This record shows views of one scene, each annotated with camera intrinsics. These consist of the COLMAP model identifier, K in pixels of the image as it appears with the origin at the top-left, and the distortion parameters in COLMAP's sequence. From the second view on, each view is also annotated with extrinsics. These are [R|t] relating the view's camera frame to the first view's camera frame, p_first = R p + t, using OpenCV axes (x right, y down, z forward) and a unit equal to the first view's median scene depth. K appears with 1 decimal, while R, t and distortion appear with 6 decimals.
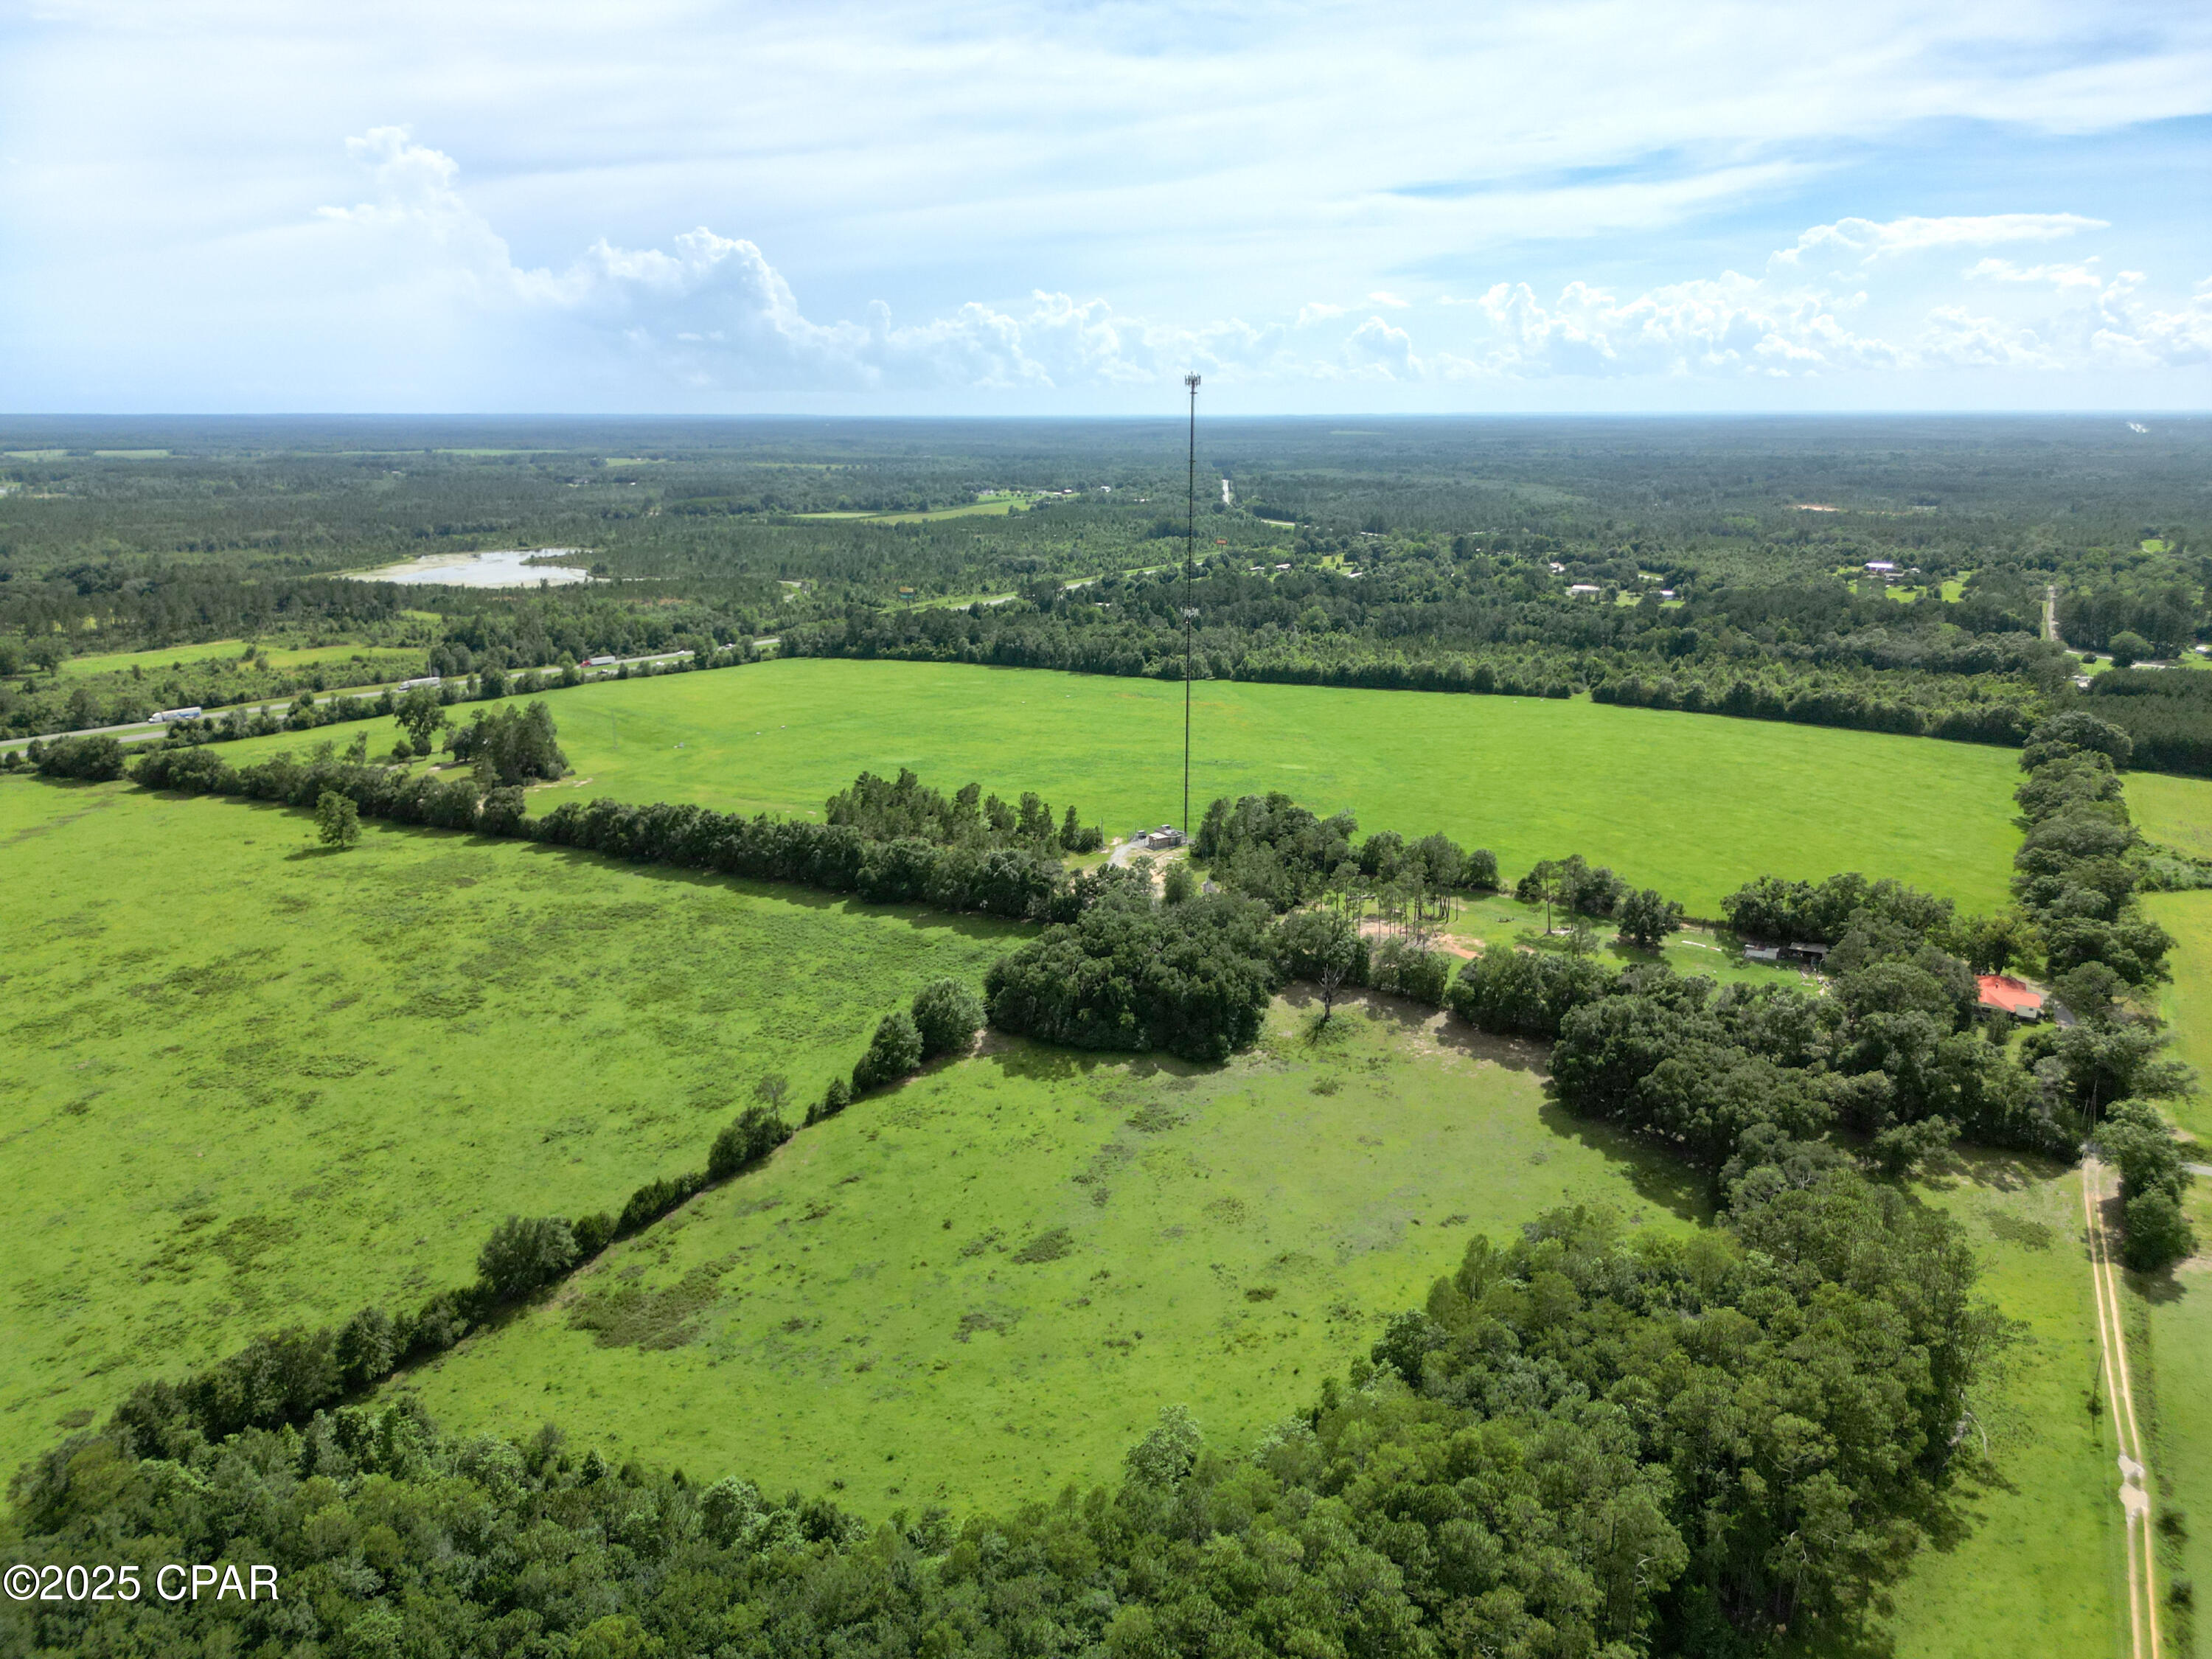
lens RADIAL K [[1574.3, 0, 1096.9], [0, 1574.3, 819.4], [0, 0, 1]] dist [0.074019, -0.071300]
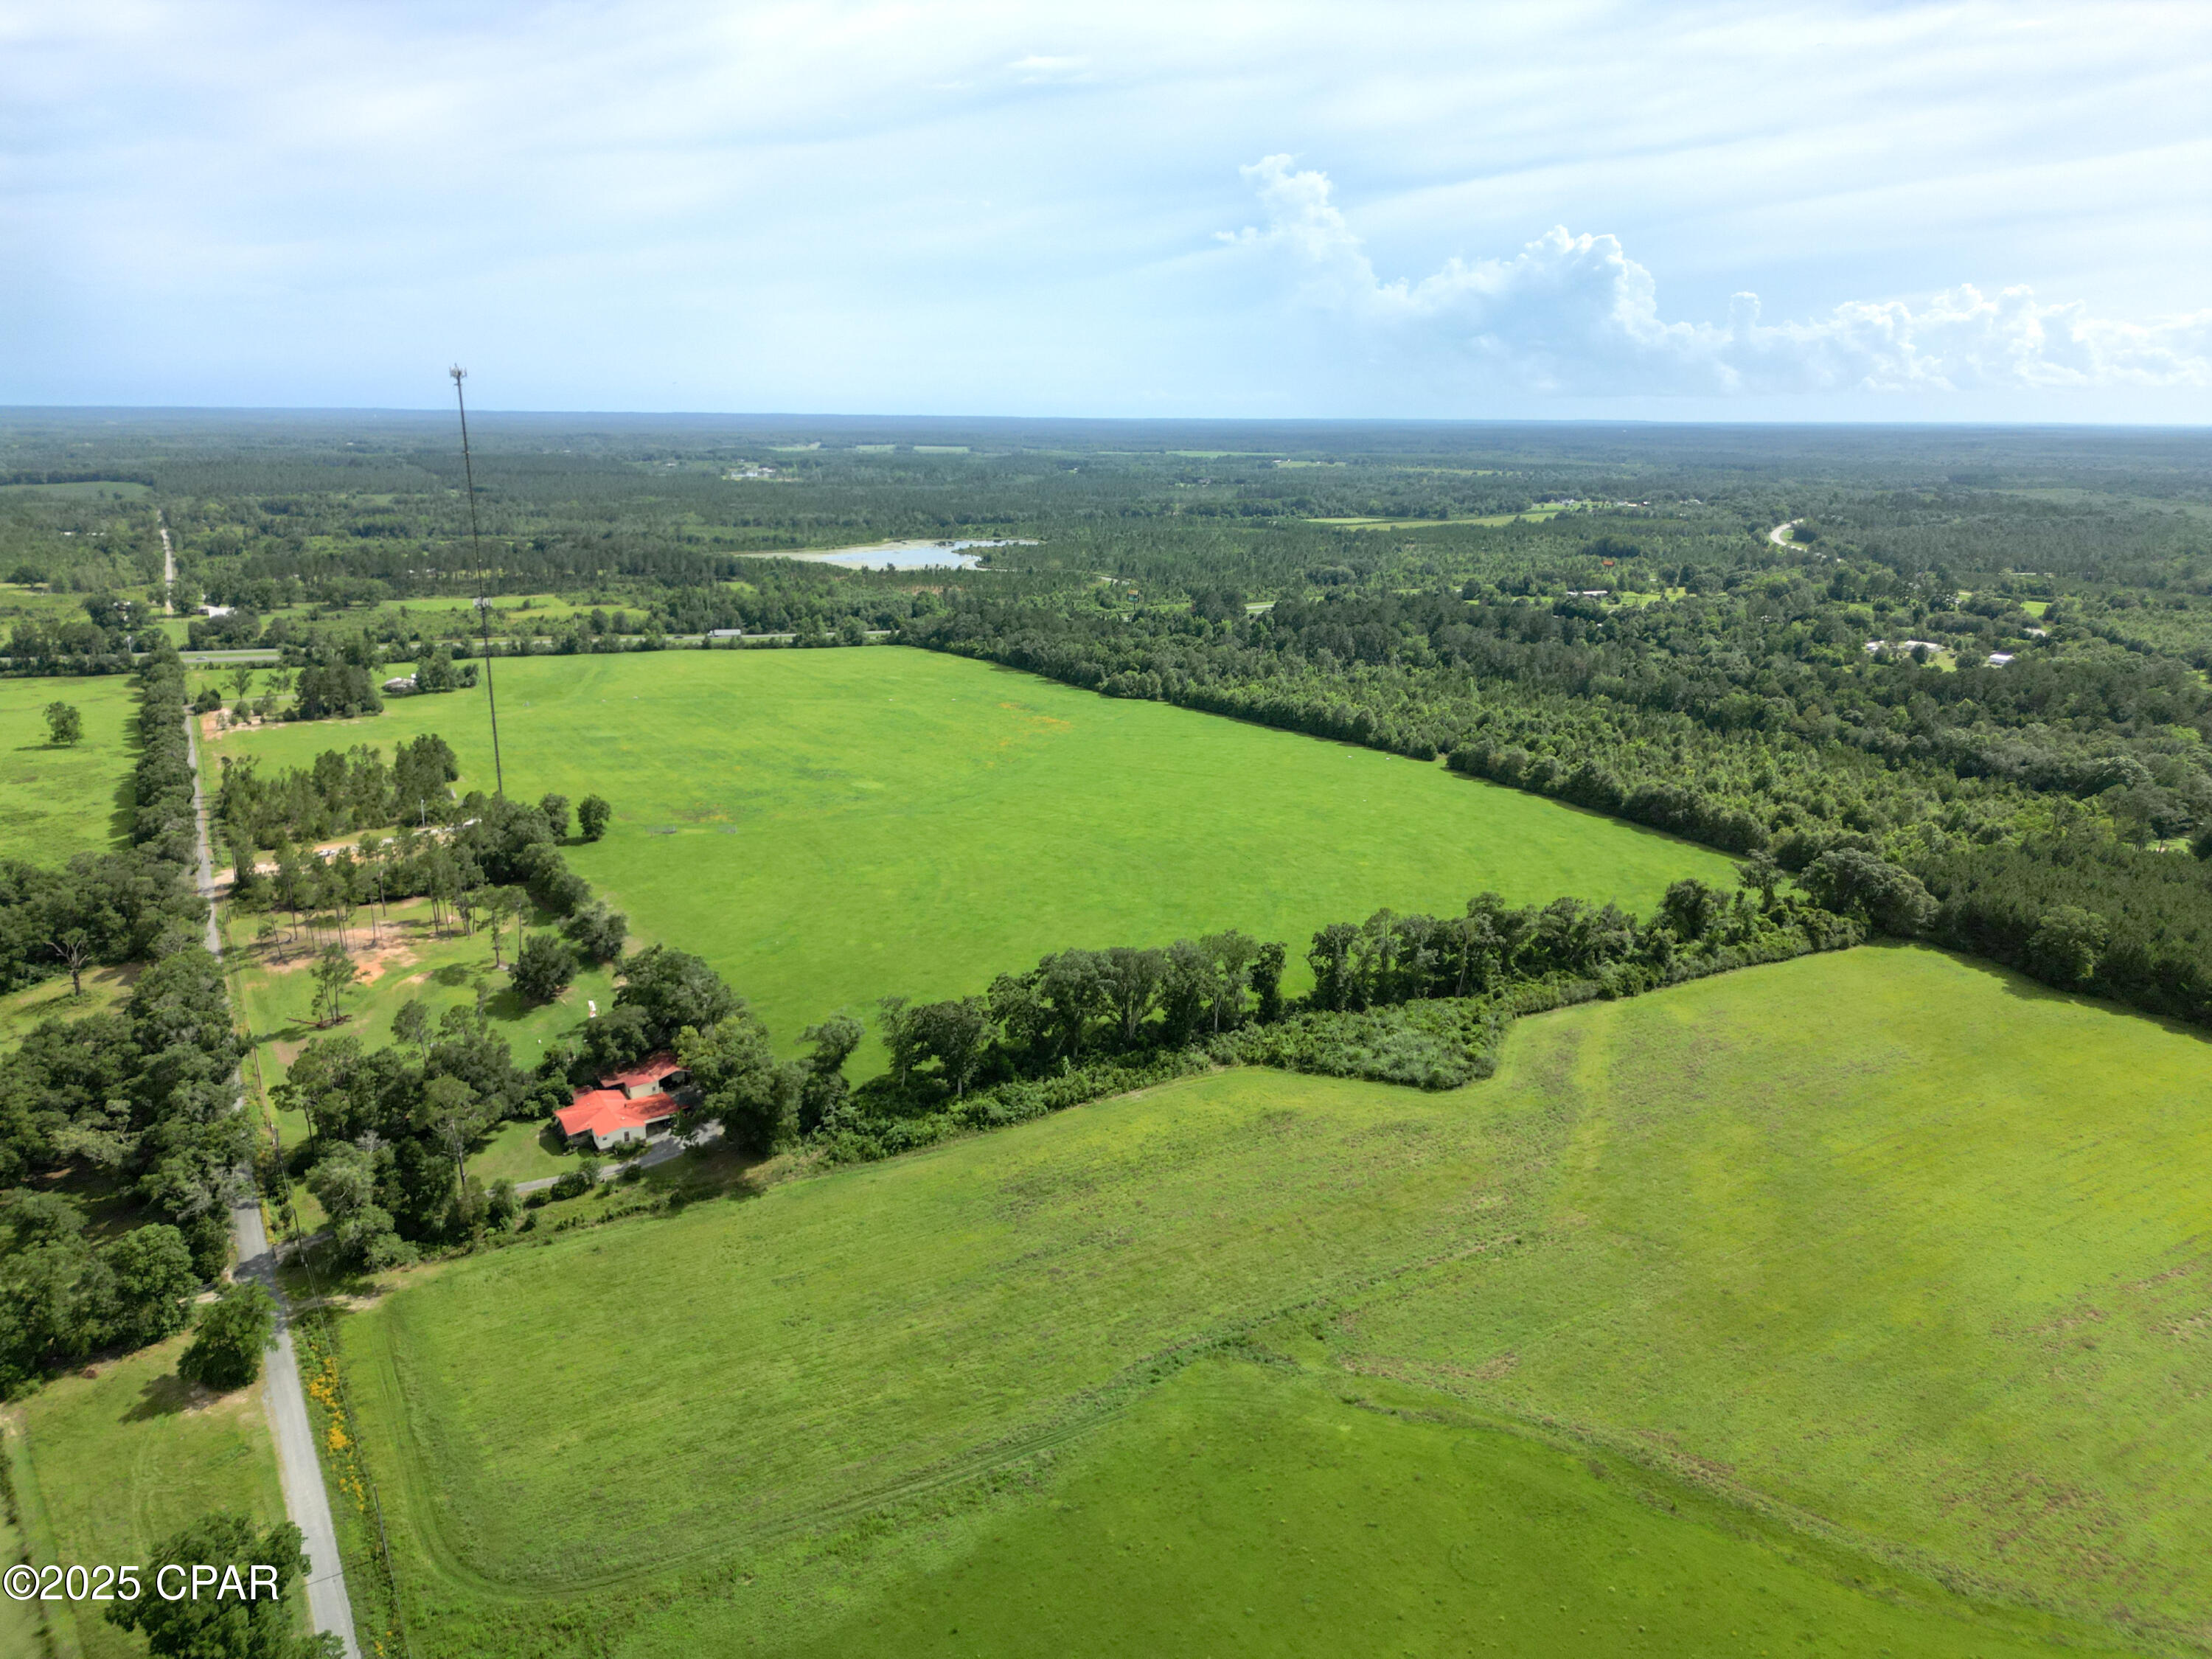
lens RADIAL K [[1574.3, 0, 1096.9], [0, 1574.3, 819.4], [0, 0, 1]] dist [0.074019, -0.071300]
pose [[0.869059, 0.133230, -0.476431, 0.449114], [-0.134771, 0.990388, 0.031116, -0.039677], [0.475997, 0.037167, 0.878661, 0.152775]]
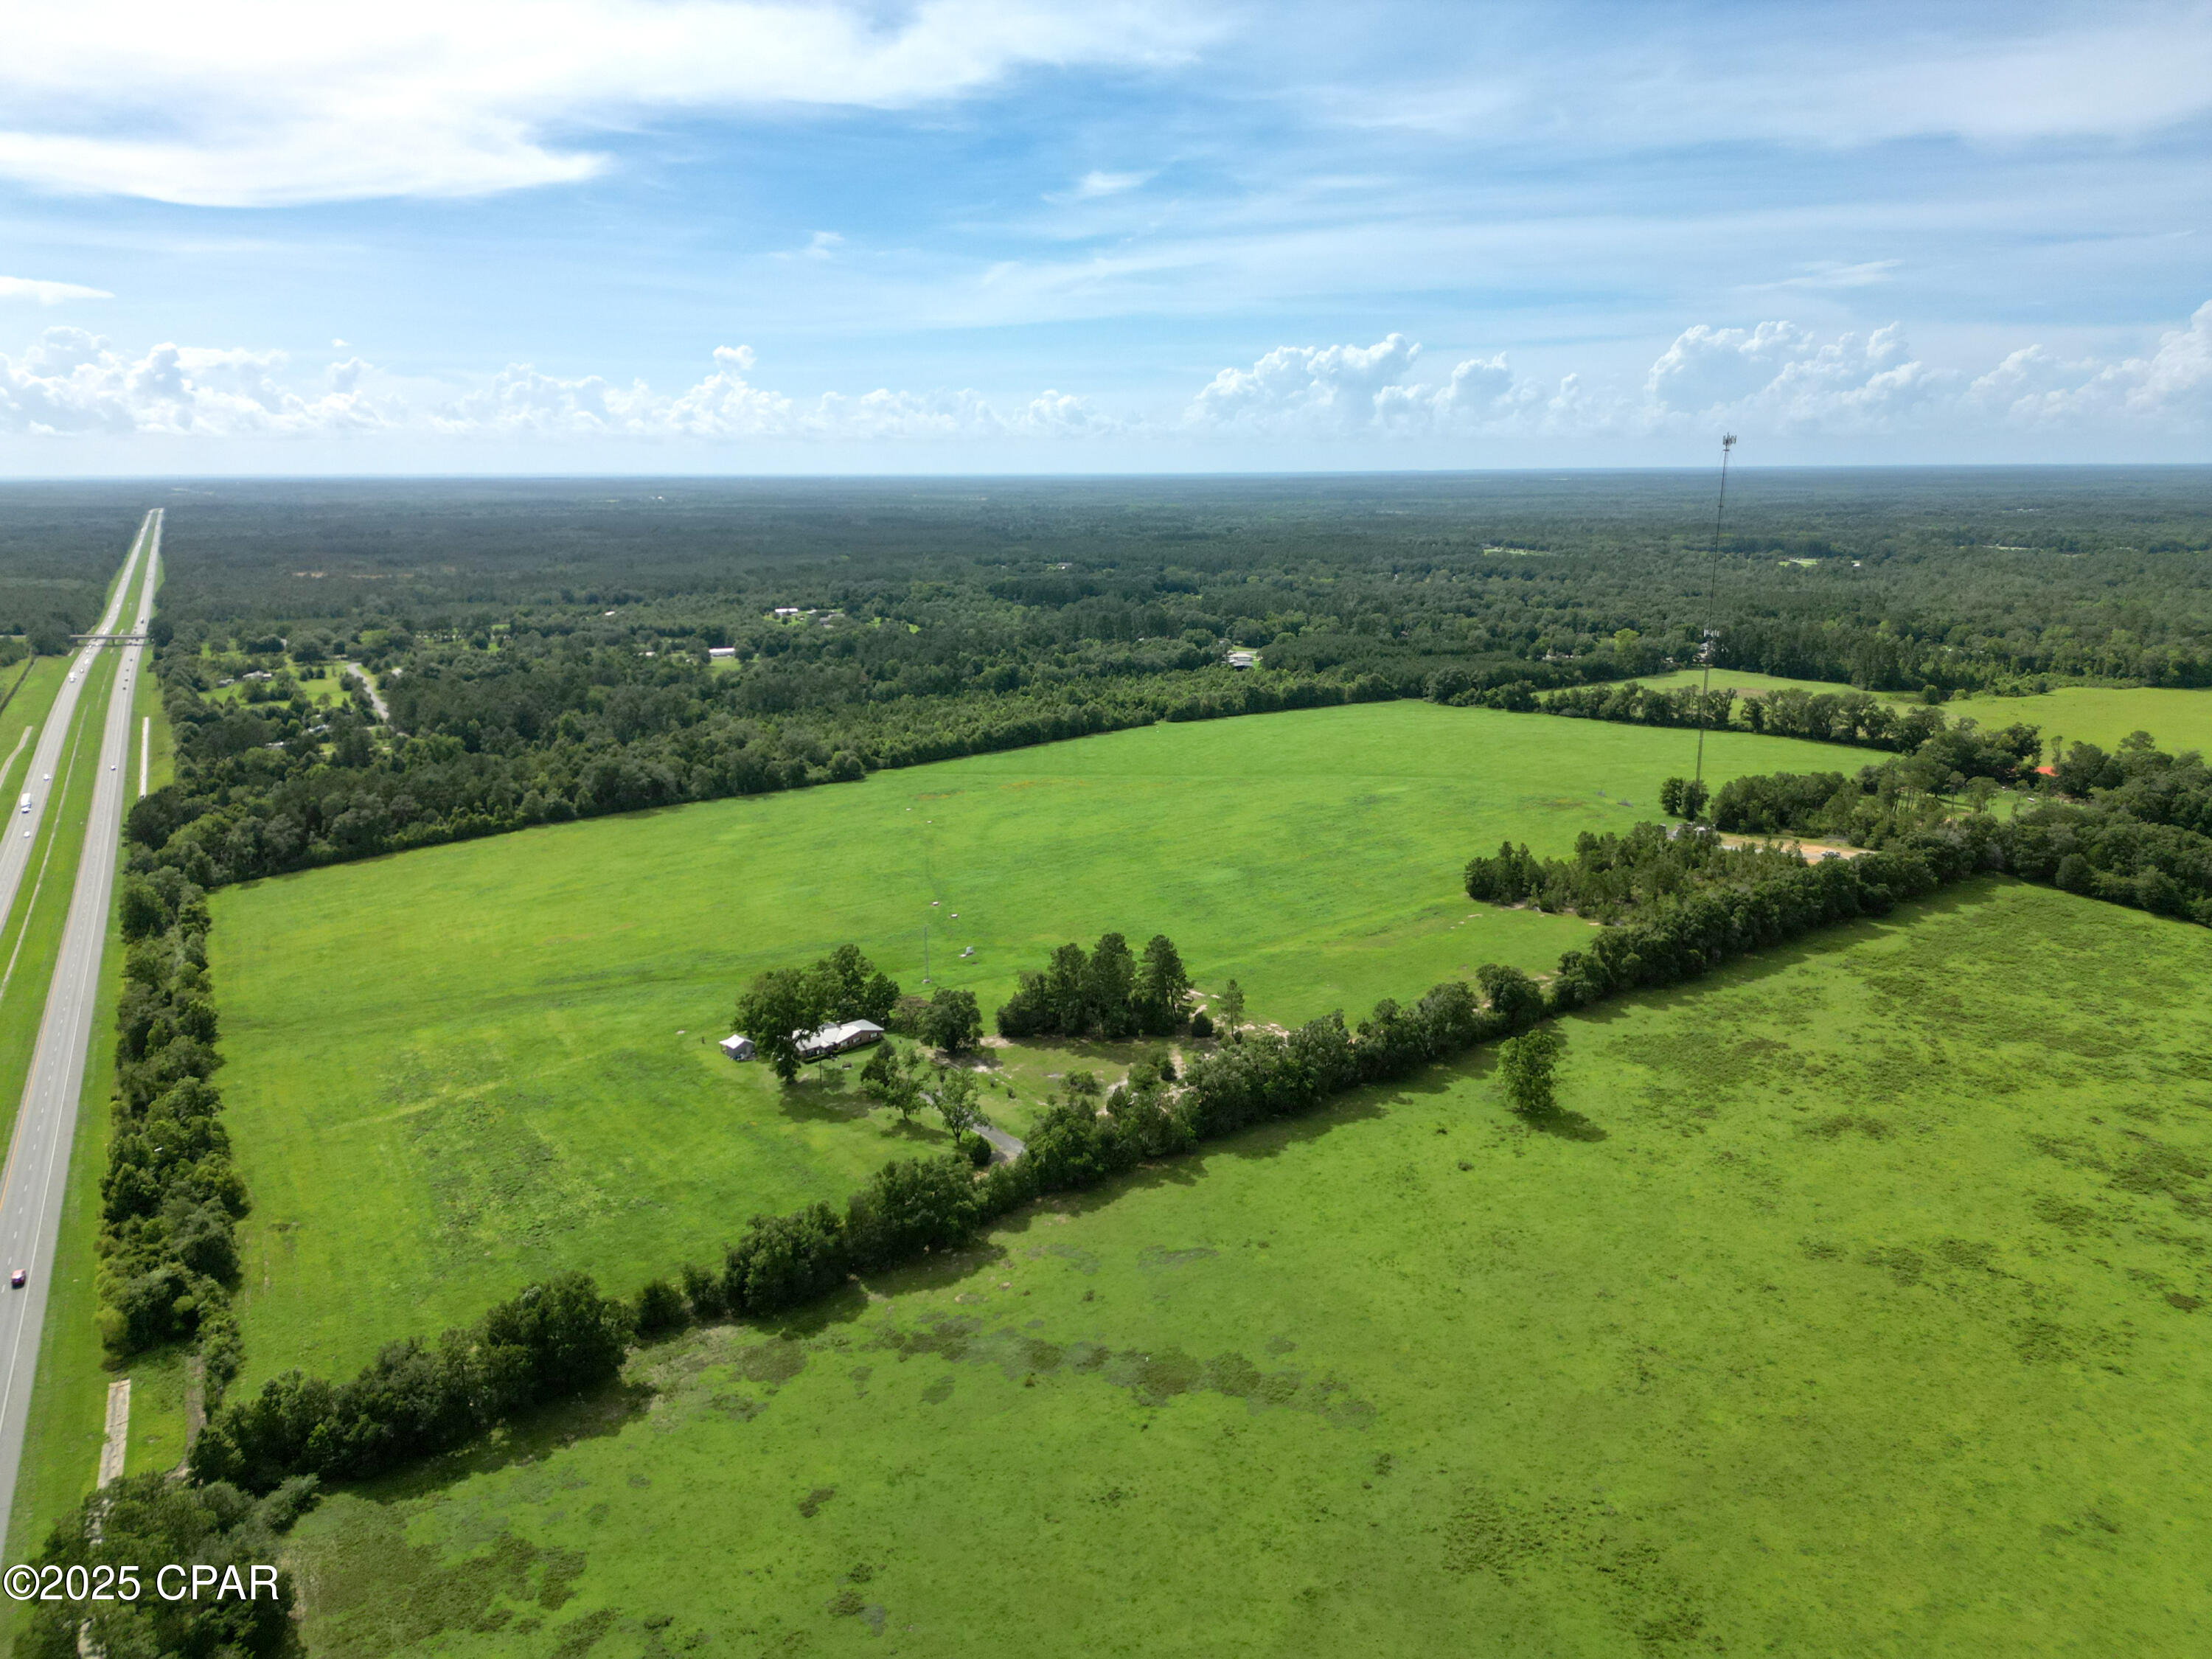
lens RADIAL K [[1574.3, 0, 1096.9], [0, 1574.3, 819.4], [0, 0, 1]] dist [0.074019, -0.071300]
pose [[0.399831, -0.201165, 0.894242, -0.608402], [0.237040, 0.965123, 0.111126, -0.119390], [-0.885408, 0.167539, 0.433570, 0.457450]]
